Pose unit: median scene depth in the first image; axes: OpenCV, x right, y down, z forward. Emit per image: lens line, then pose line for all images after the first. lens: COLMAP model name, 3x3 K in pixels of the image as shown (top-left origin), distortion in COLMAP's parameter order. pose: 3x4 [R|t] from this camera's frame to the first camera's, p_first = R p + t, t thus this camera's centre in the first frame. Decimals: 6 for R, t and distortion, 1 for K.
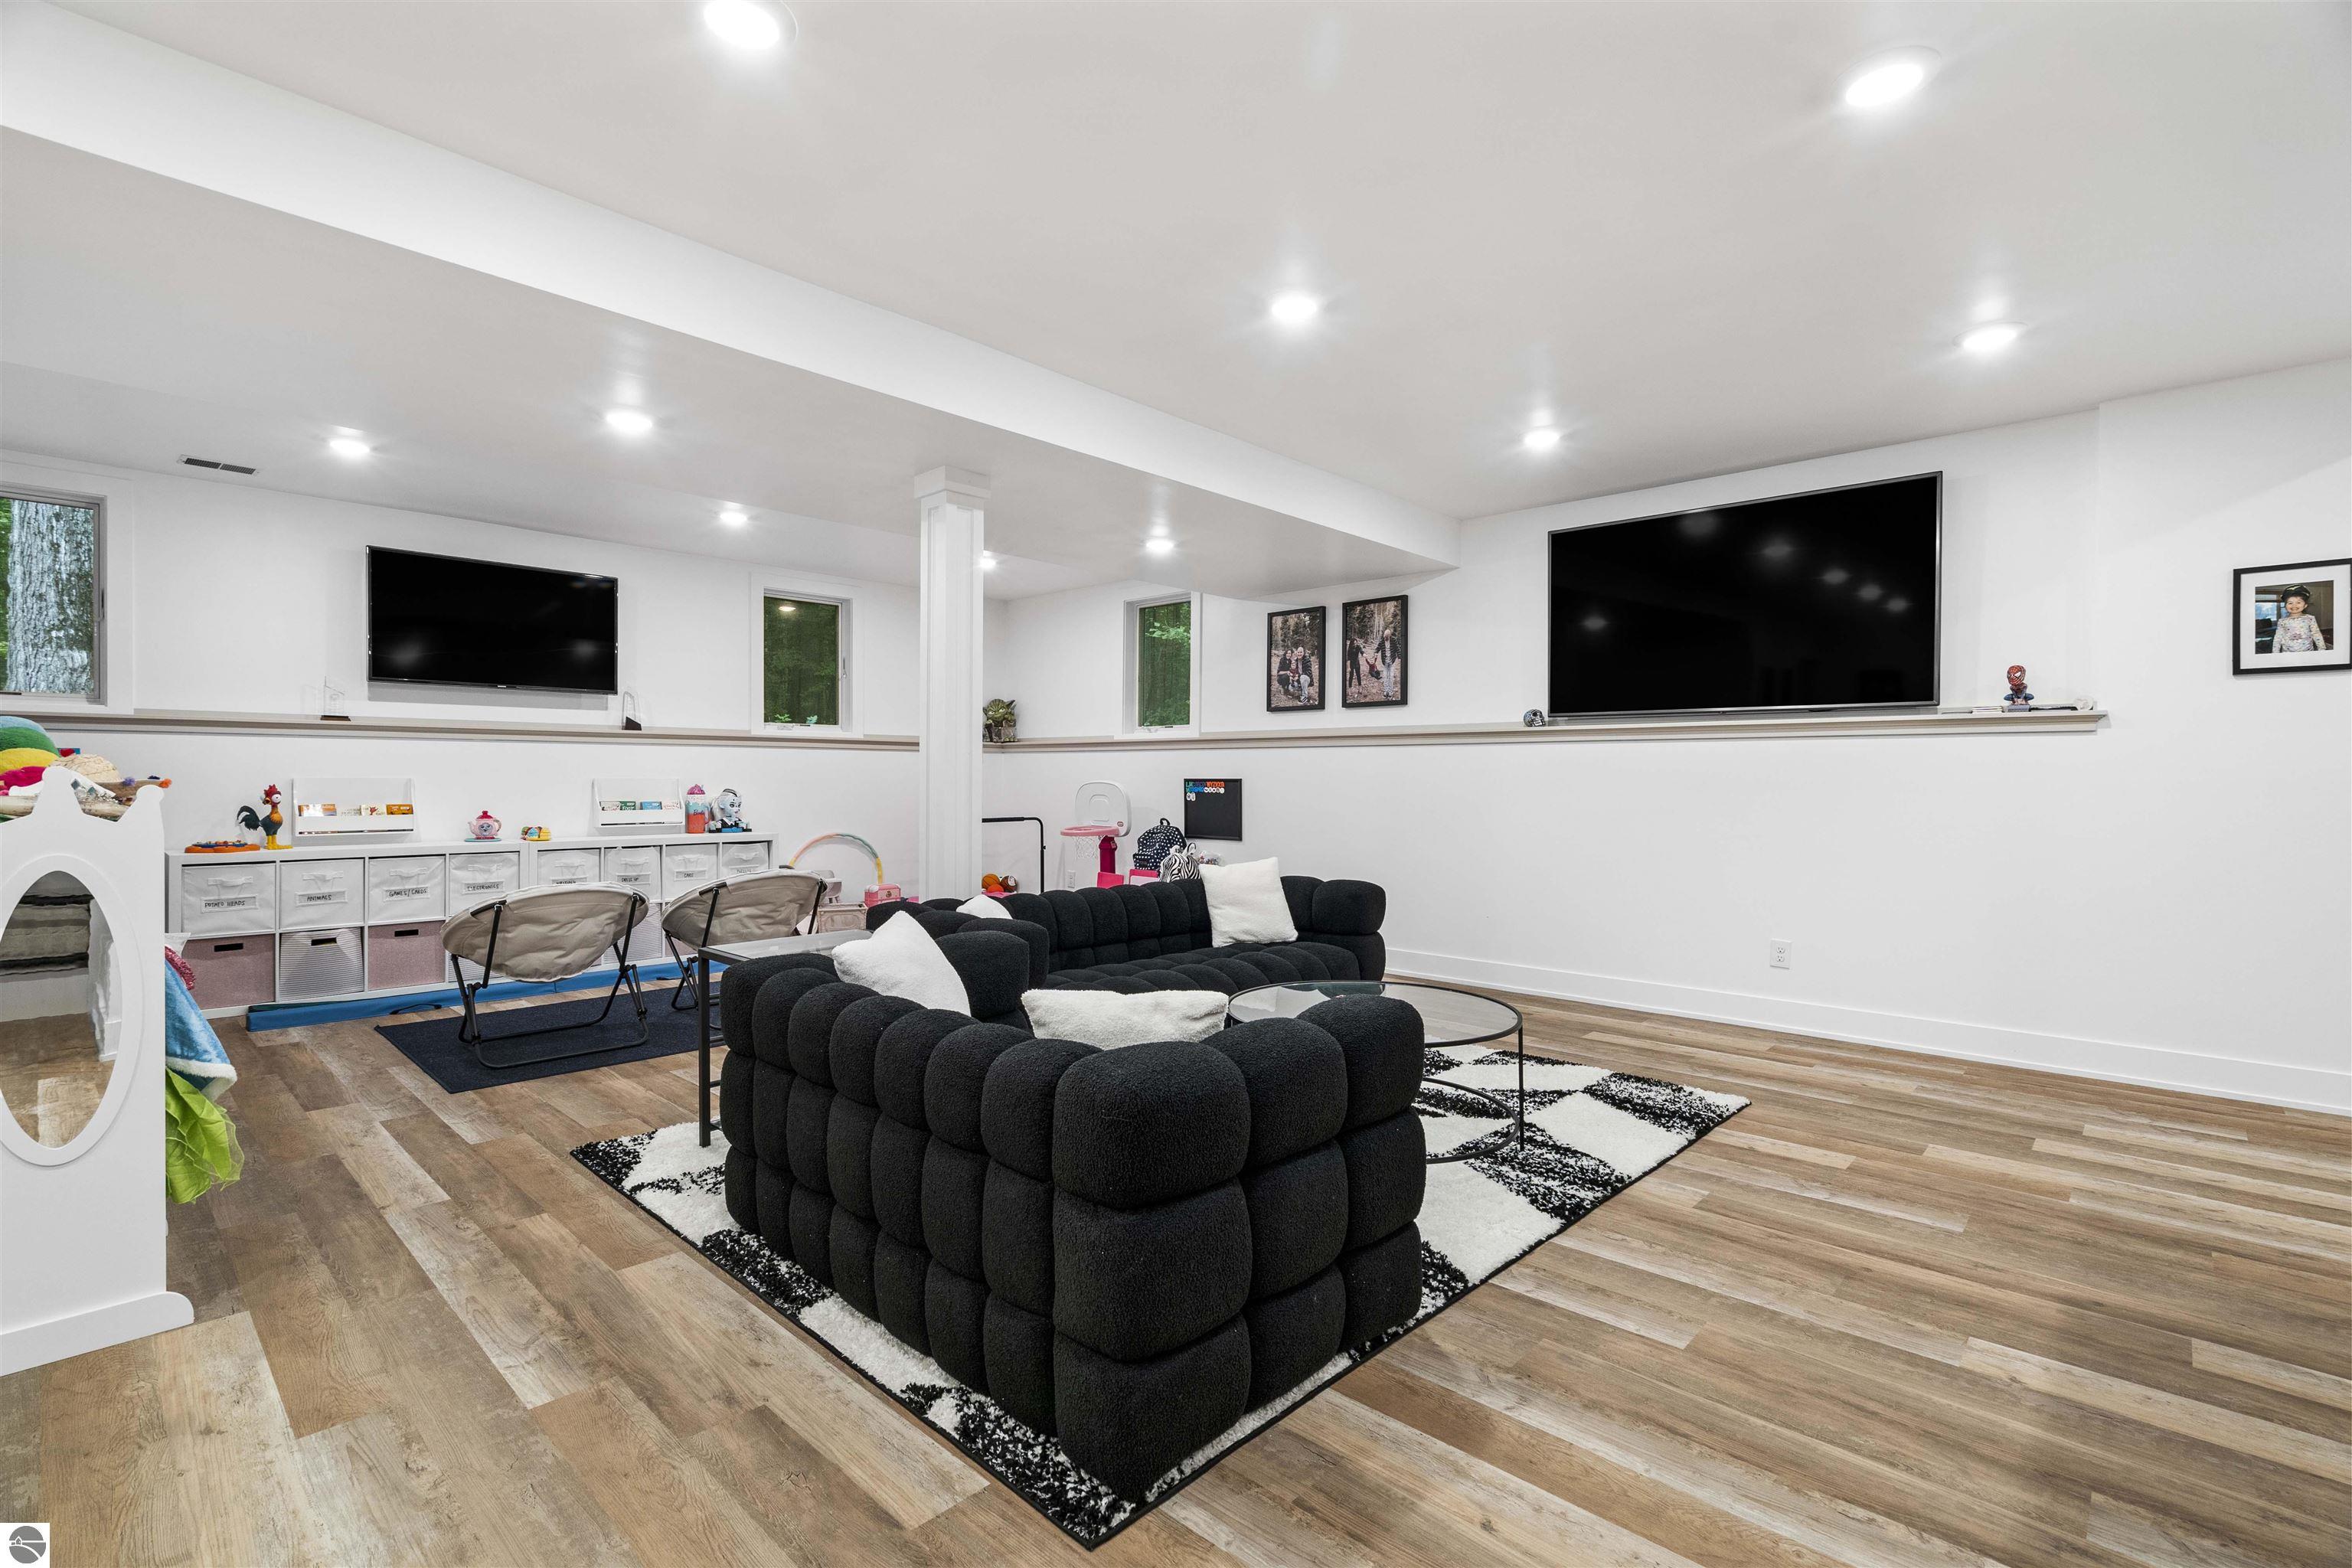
lens RADIAL K [[1062.0, 0, 1180.5], [0, 1062.0, 777.1], [0, 0, 1]] dist [-0.009678, 0.000269]
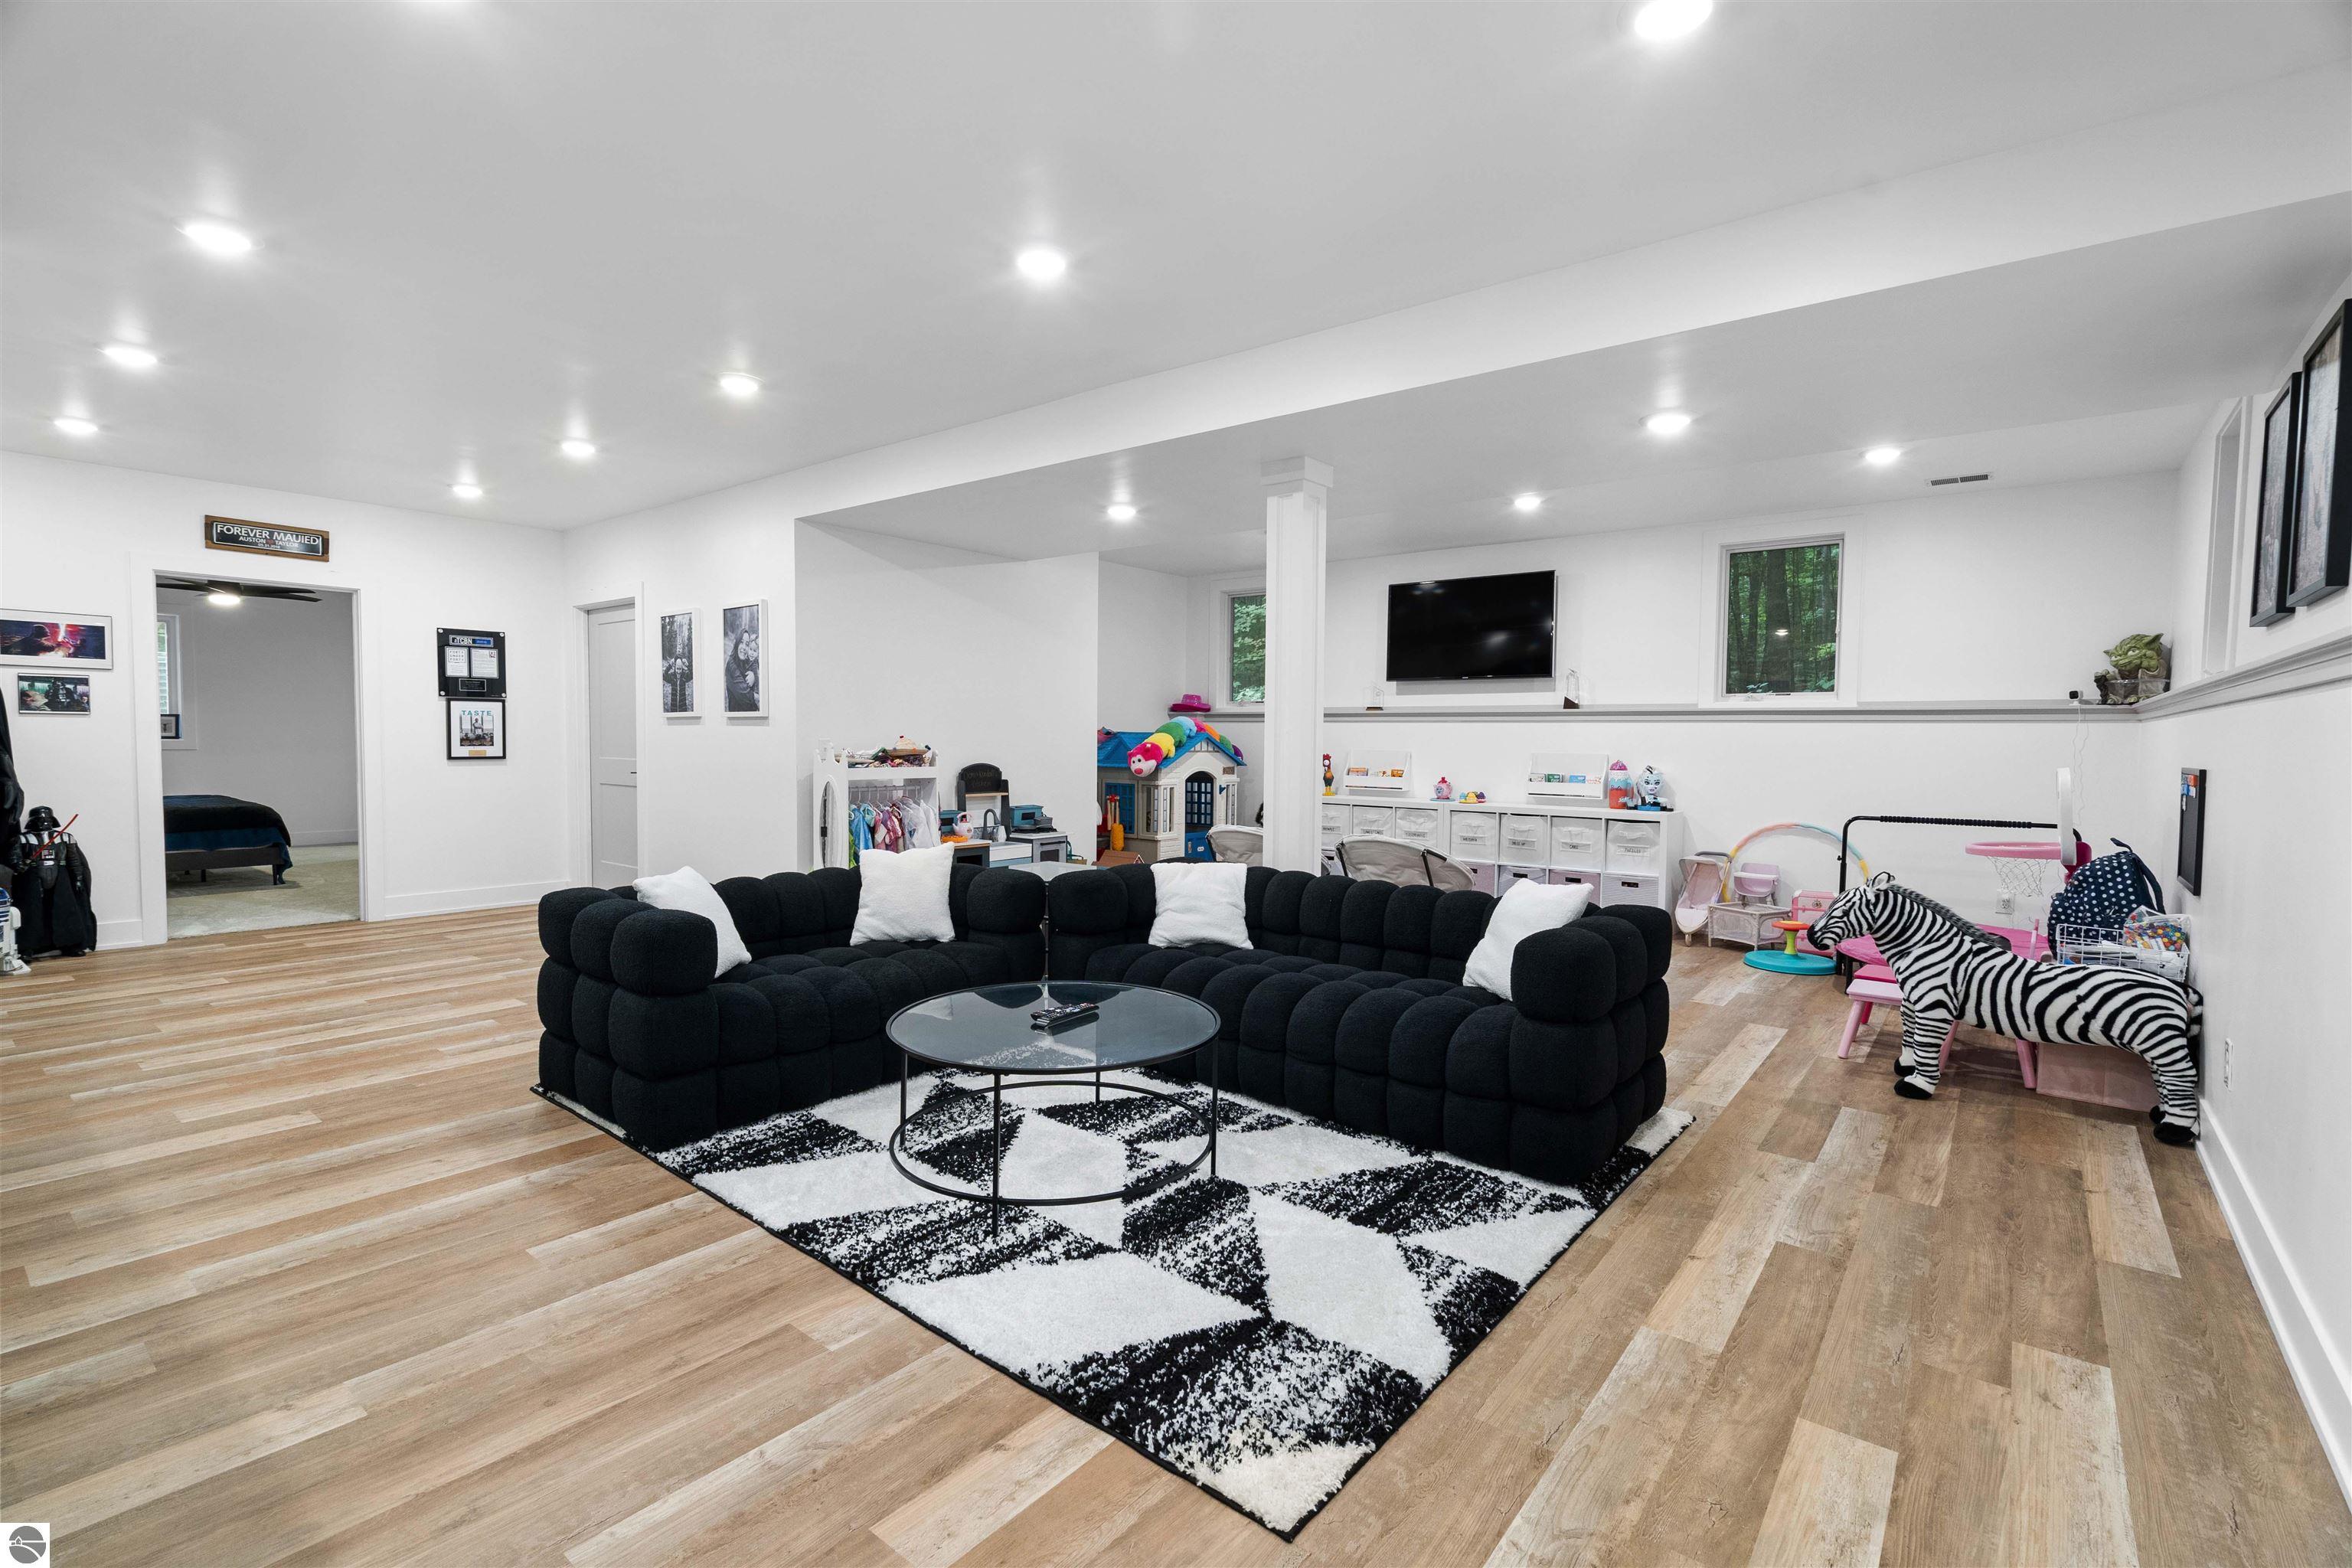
lens RADIAL K [[1062.0, 0, 1170.8], [0, 1062.0, 790.6], [0, 0, 1]] dist [-0.009678, 0.000269]
pose [[0.081082, 0.048574, -0.995523, 1.042951], [-0.012078, 0.998786, 0.047750, -0.015326], [0.996634, 0.008153, 0.081571, 1.009381]]
